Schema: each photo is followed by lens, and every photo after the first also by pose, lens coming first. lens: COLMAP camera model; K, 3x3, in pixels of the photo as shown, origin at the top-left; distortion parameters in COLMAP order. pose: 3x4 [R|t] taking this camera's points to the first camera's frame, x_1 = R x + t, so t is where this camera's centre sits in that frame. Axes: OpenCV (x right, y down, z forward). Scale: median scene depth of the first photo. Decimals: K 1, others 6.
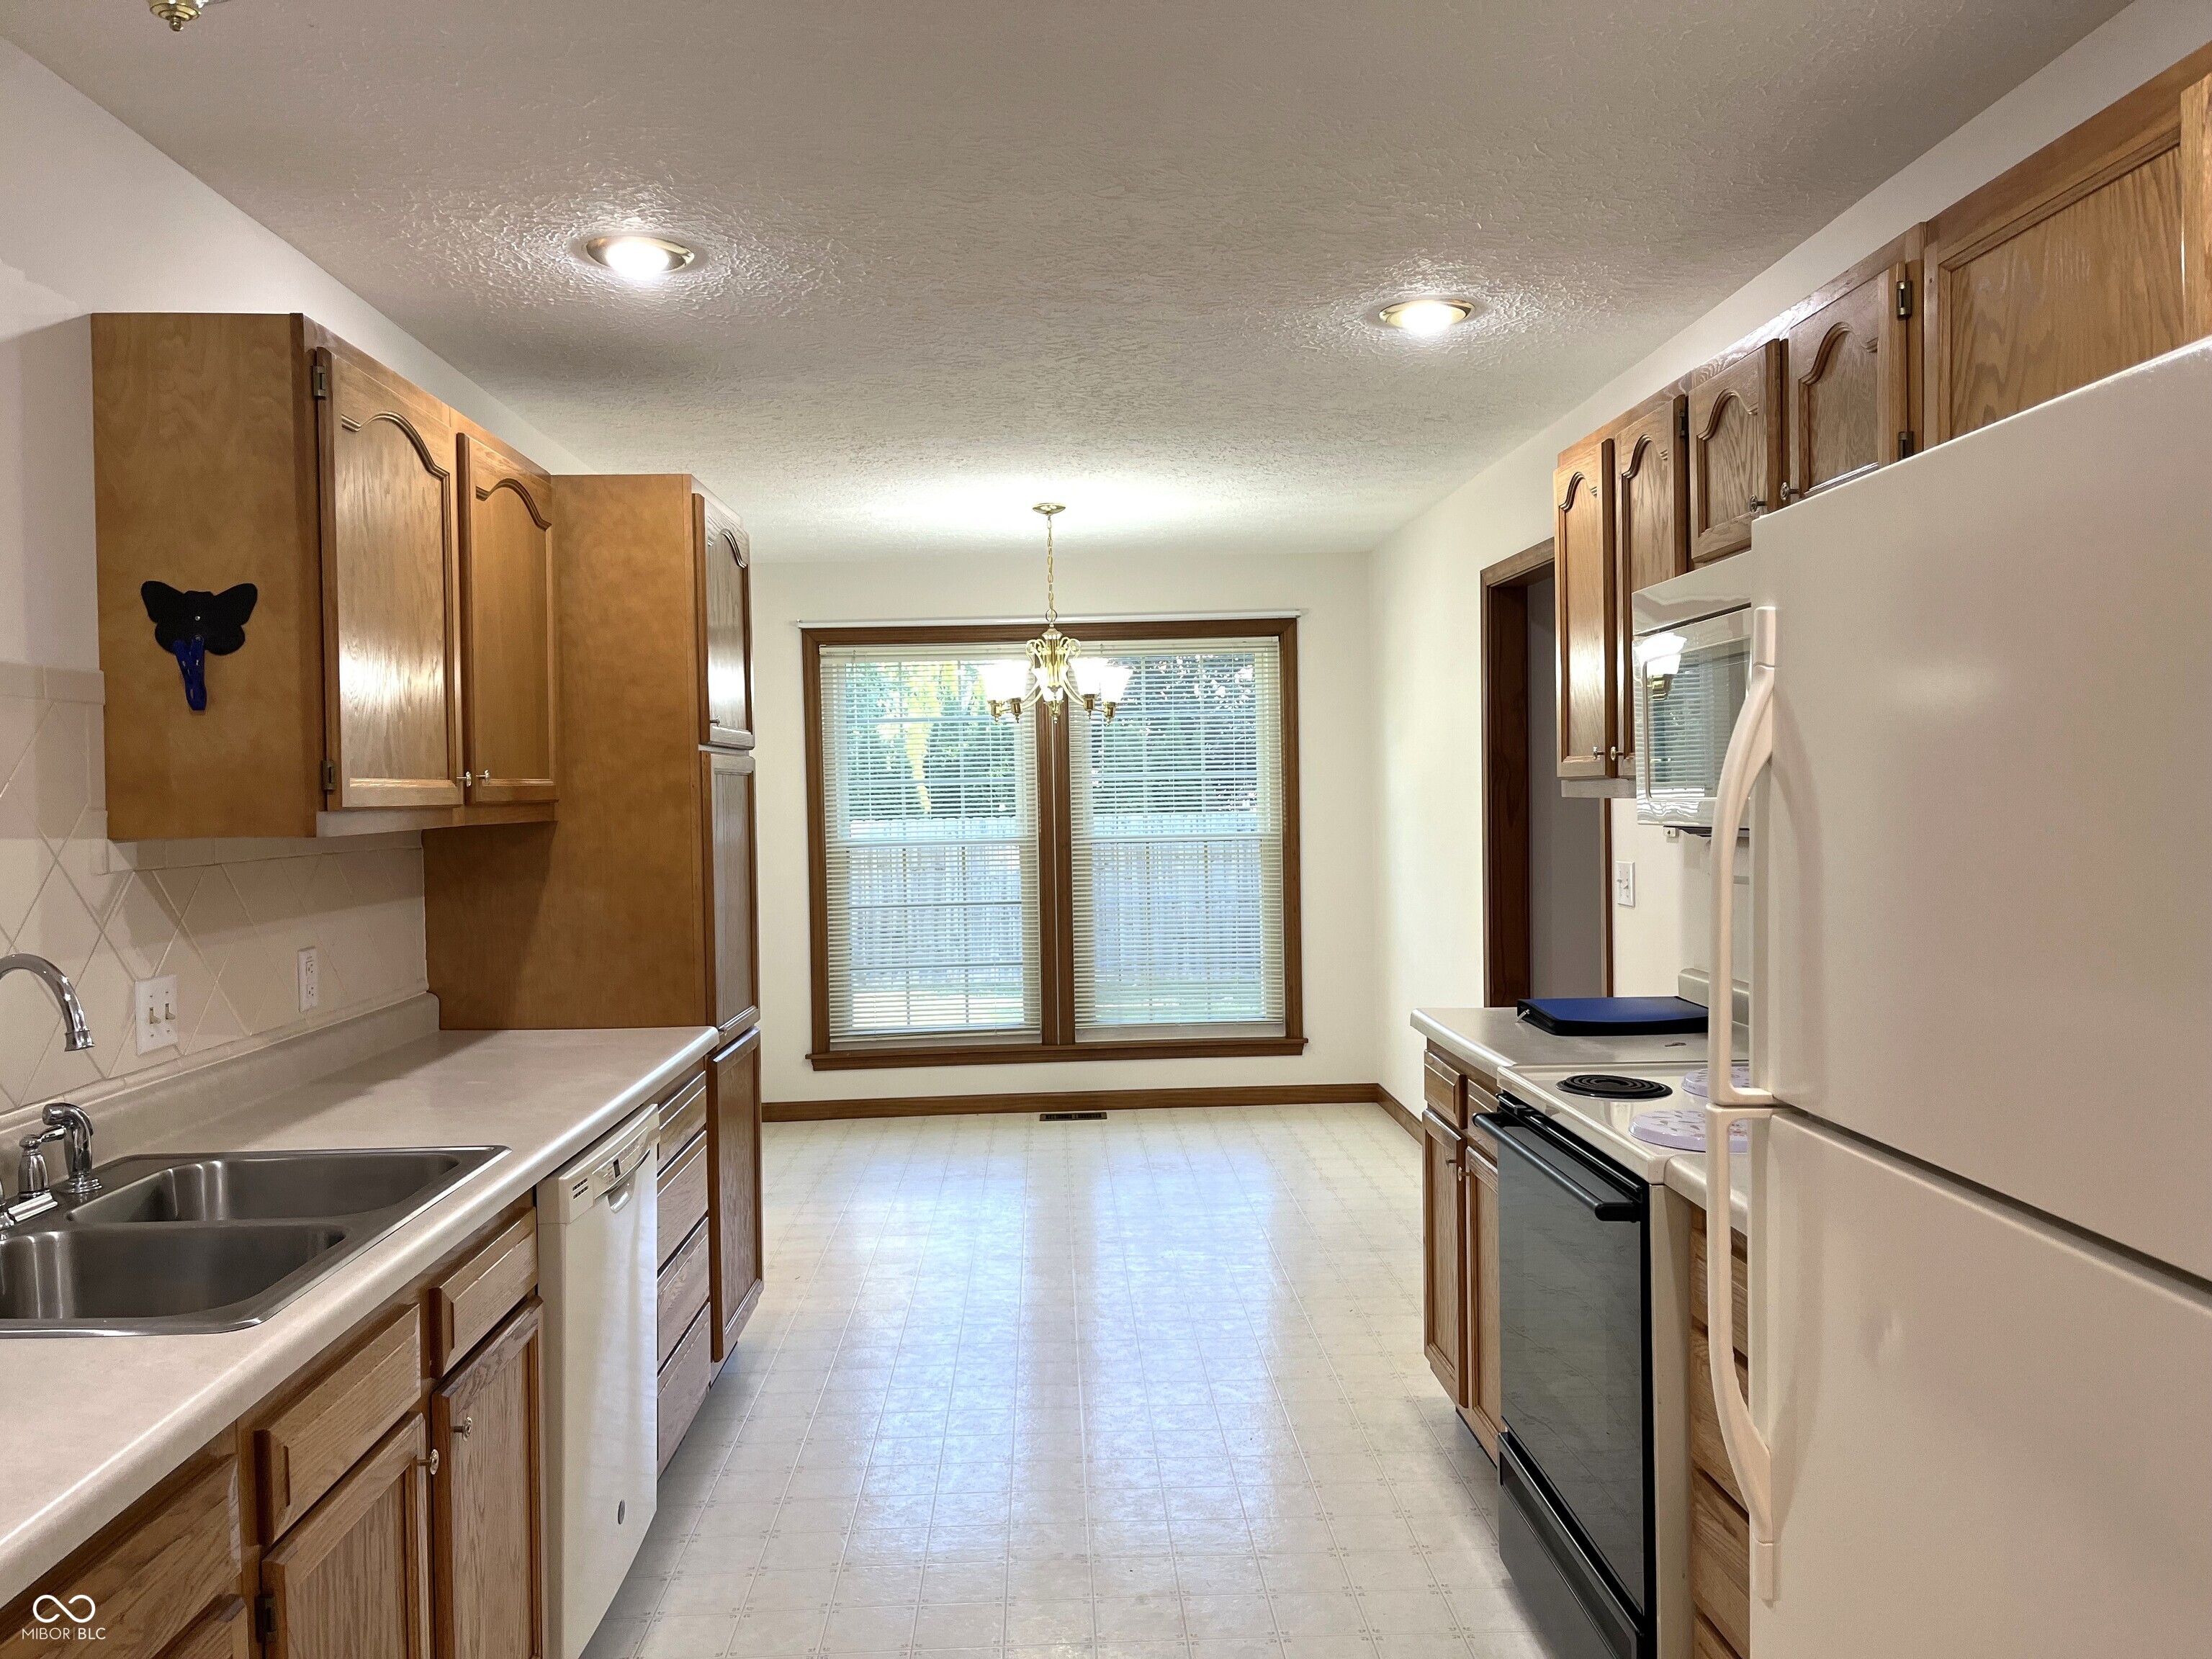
lens RADIAL K [[1679.8, 0, 1114.5], [0, 1679.8, 837.8], [0, 0, 1]] dist [0.063420, -0.079426]
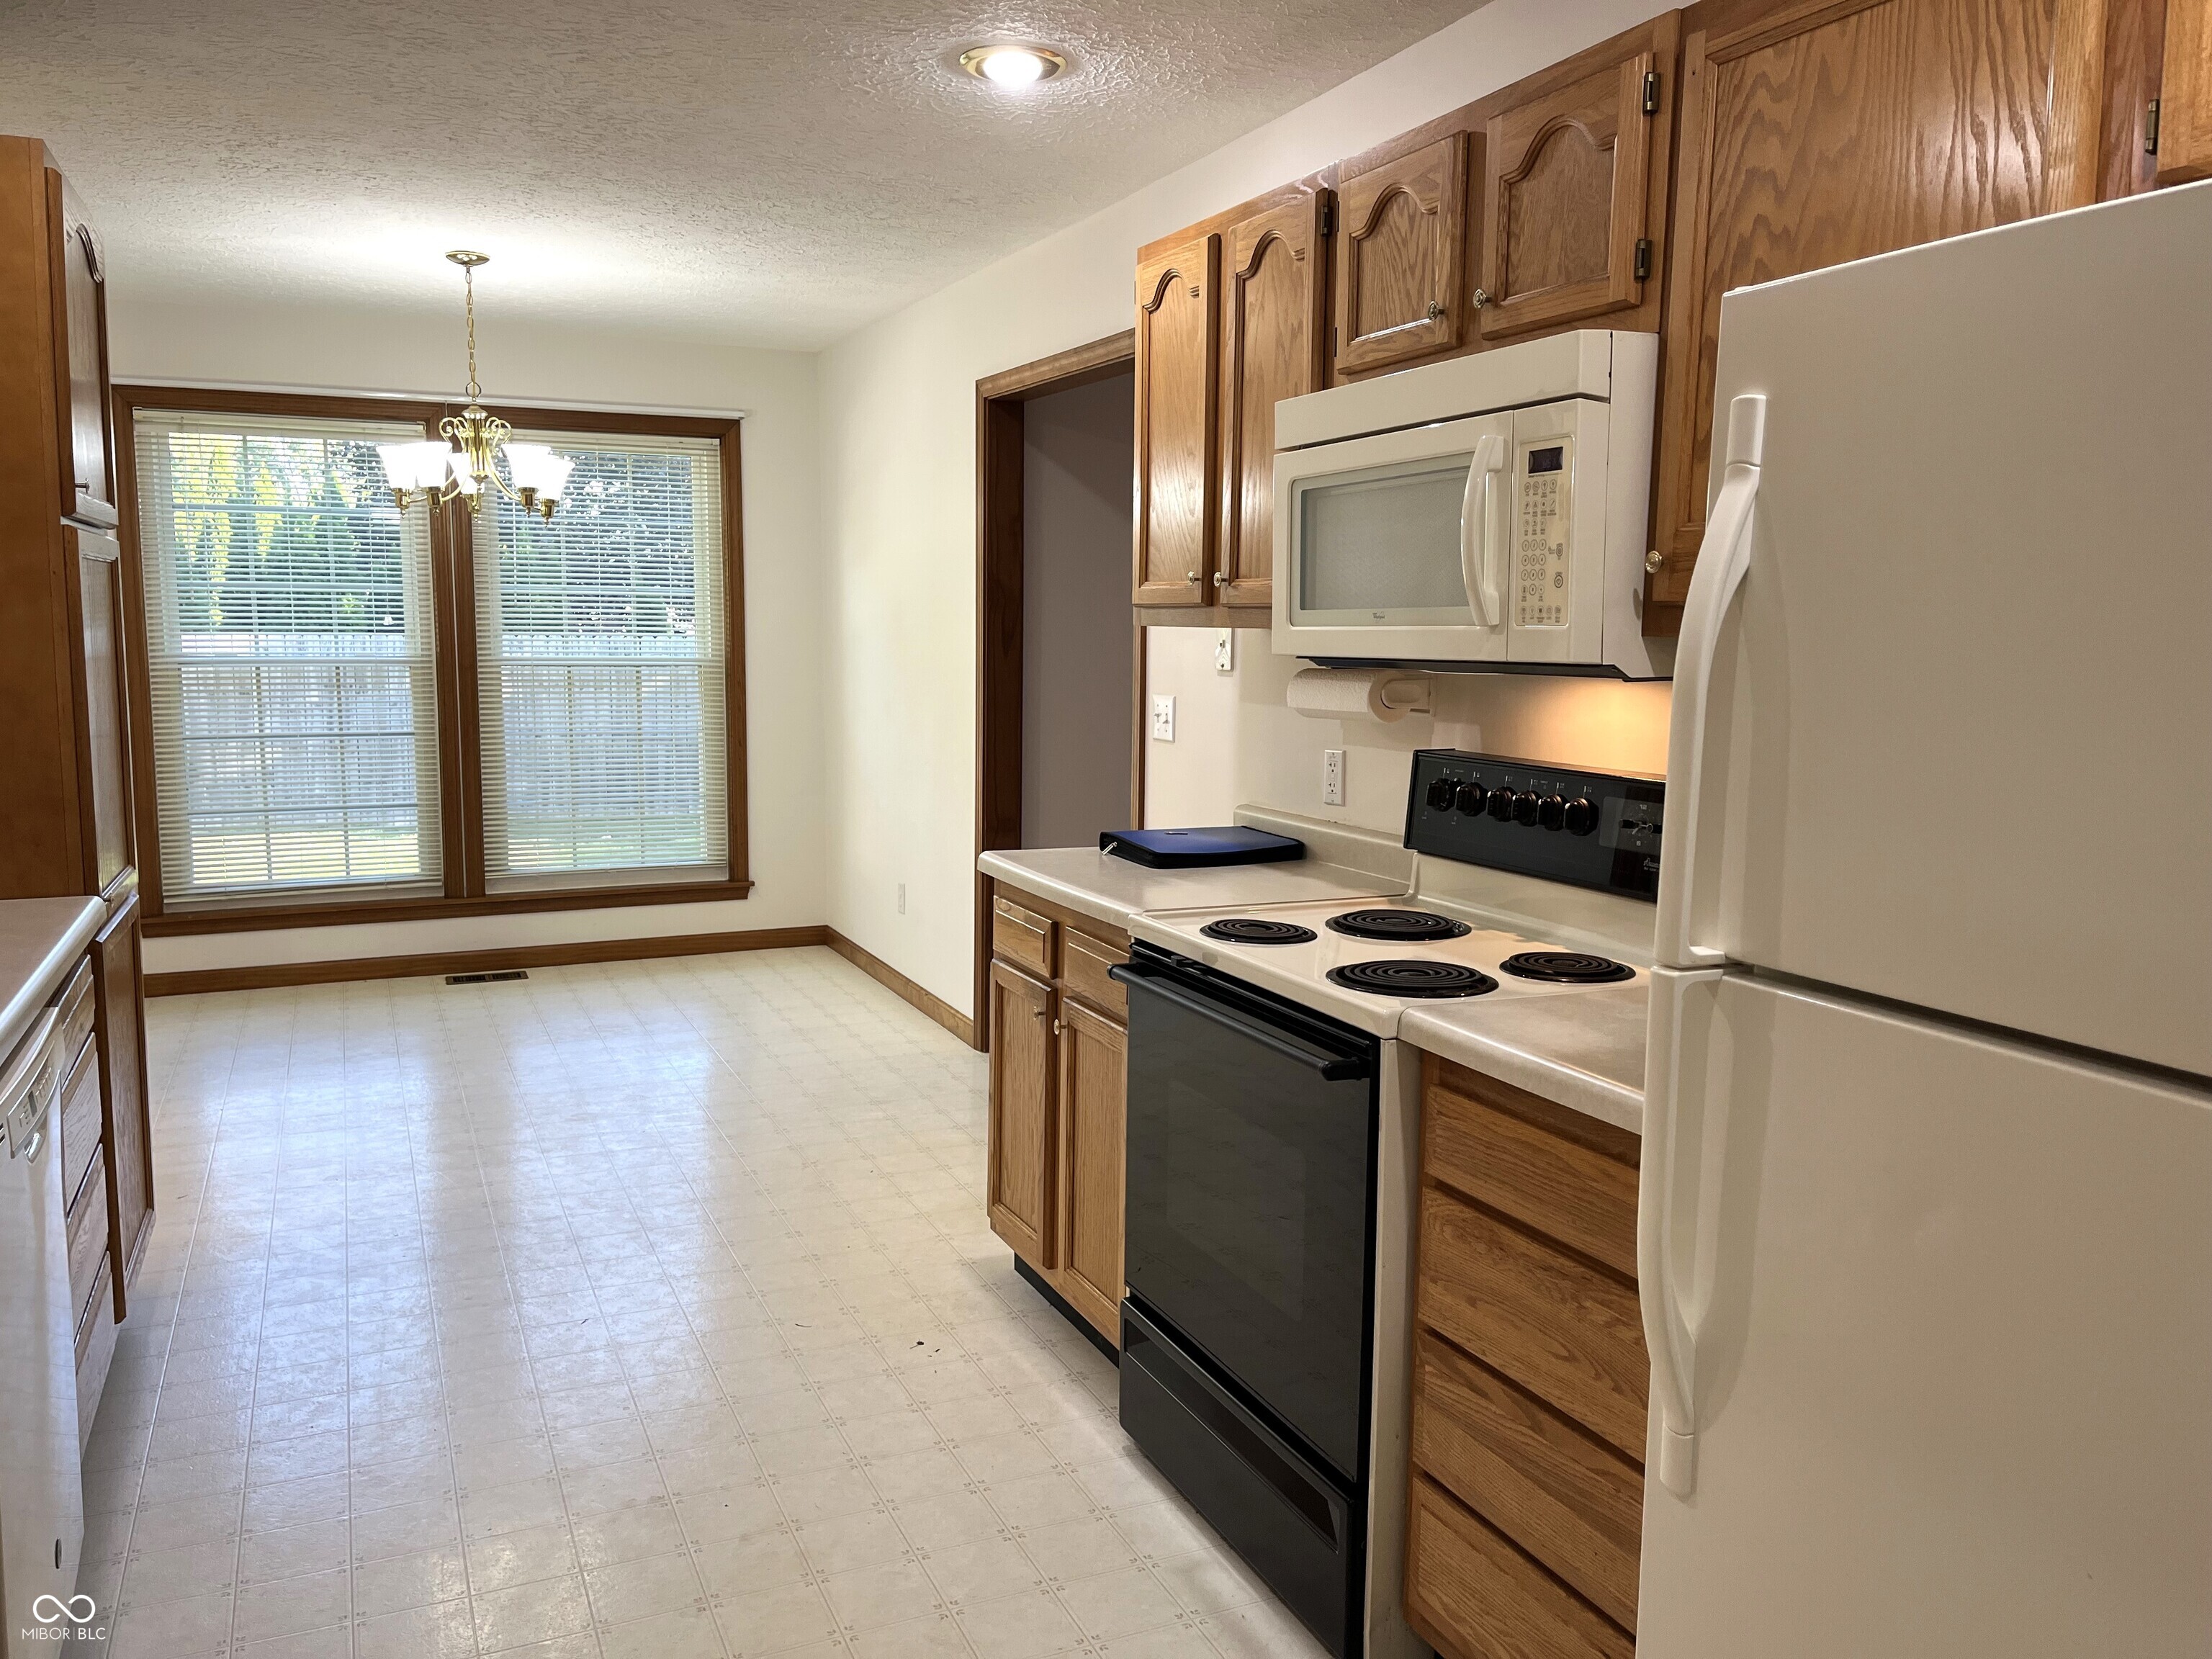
lens RADIAL K [[1679.8, 0, 1112.6], [0, 1679.8, 831.0], [0, 0, 1]] dist [0.063420, -0.079426]
pose [[0.925321, -0.017409, 0.378785, -0.093324], [-0.018665, 0.995643, 0.091357, 0.004444], [-0.378725, -0.091604, 0.920965, 0.114828]]
